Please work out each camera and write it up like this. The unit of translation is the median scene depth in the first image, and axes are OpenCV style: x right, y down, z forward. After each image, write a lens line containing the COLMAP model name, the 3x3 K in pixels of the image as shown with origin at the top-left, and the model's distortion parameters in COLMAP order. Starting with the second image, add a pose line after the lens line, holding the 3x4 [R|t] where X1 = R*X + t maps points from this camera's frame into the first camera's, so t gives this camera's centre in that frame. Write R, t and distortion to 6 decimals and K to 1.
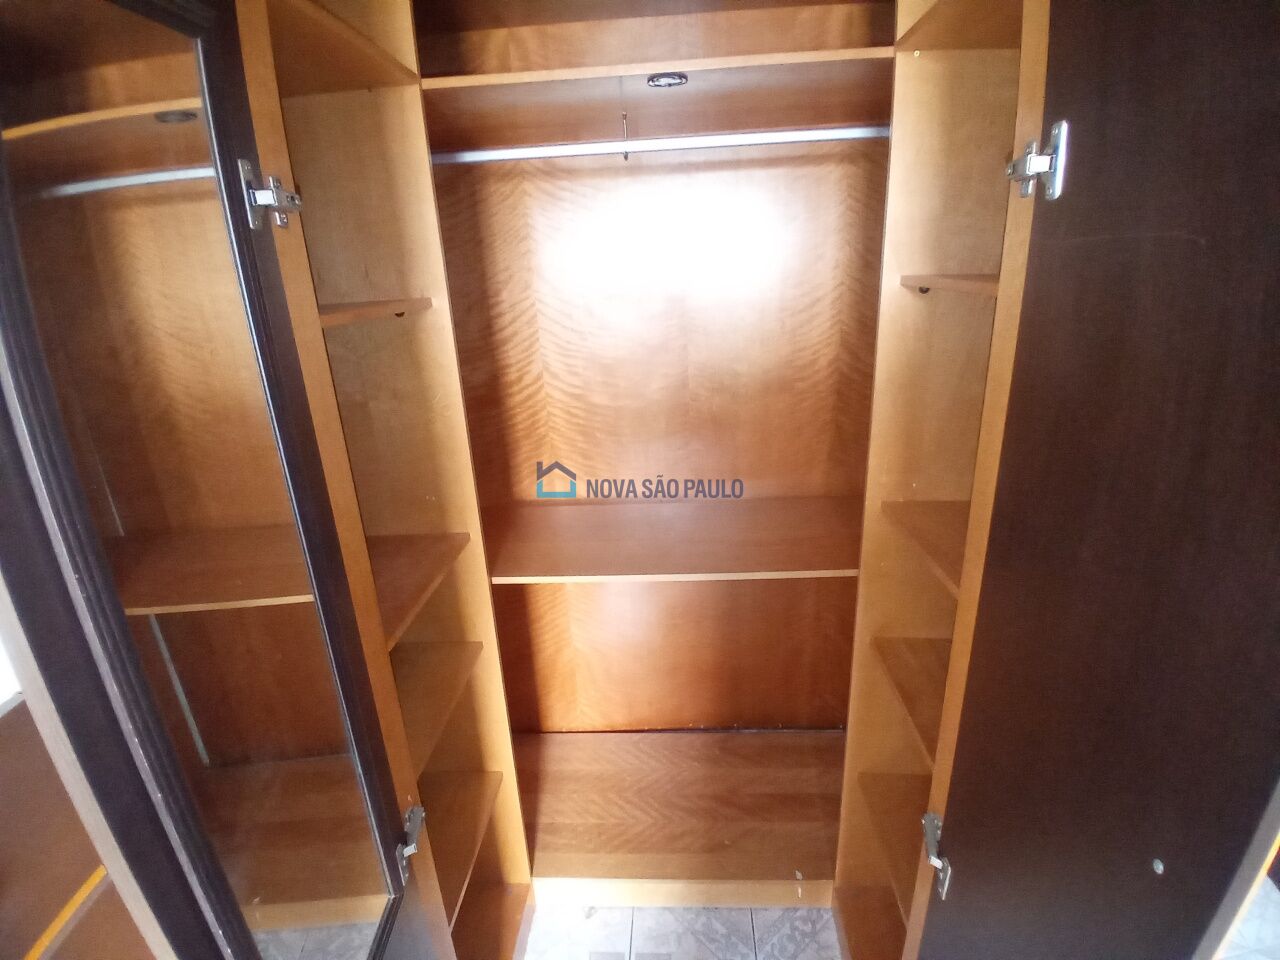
lens RADIAL K [[640.4, 0, 638.7], [0, 640.4, 485.4], [0, 0, 1]] dist [0.003720, -0.044575]
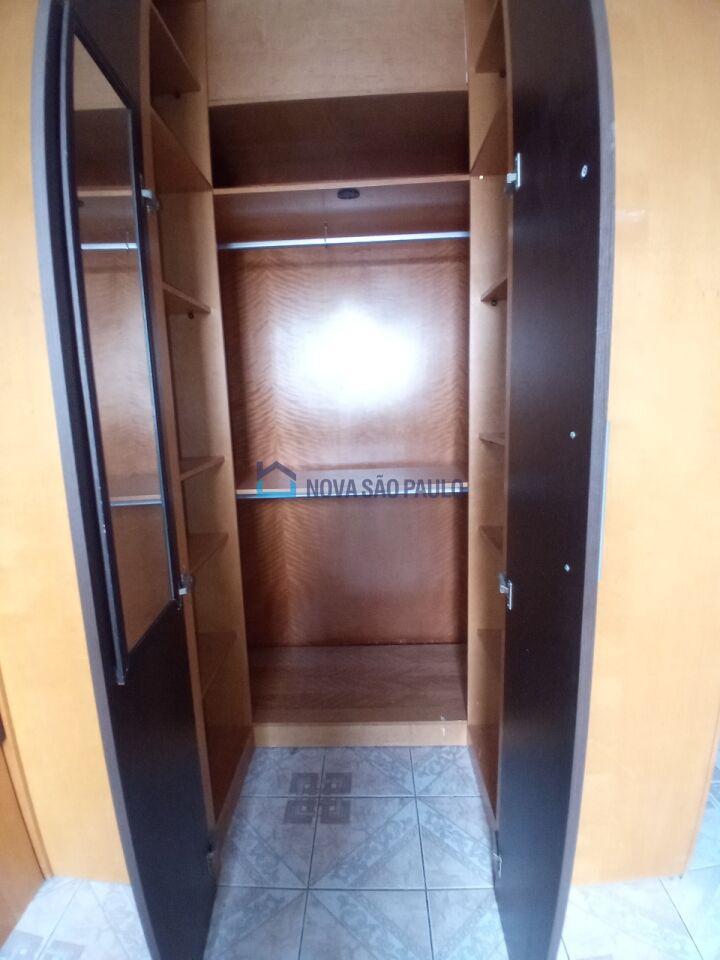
lens RADIAL K [[480.3, 0, 348.1], [0, 480.3, 475.0], [0, 0, 1]] dist [0.003720, -0.044575]
pose [[0.999849, 0.008682, 0.015067, 0.021305], [-0.005890, 0.984314, -0.176325, 0.272884], [-0.016361, 0.176210, 0.984217, -0.143389]]
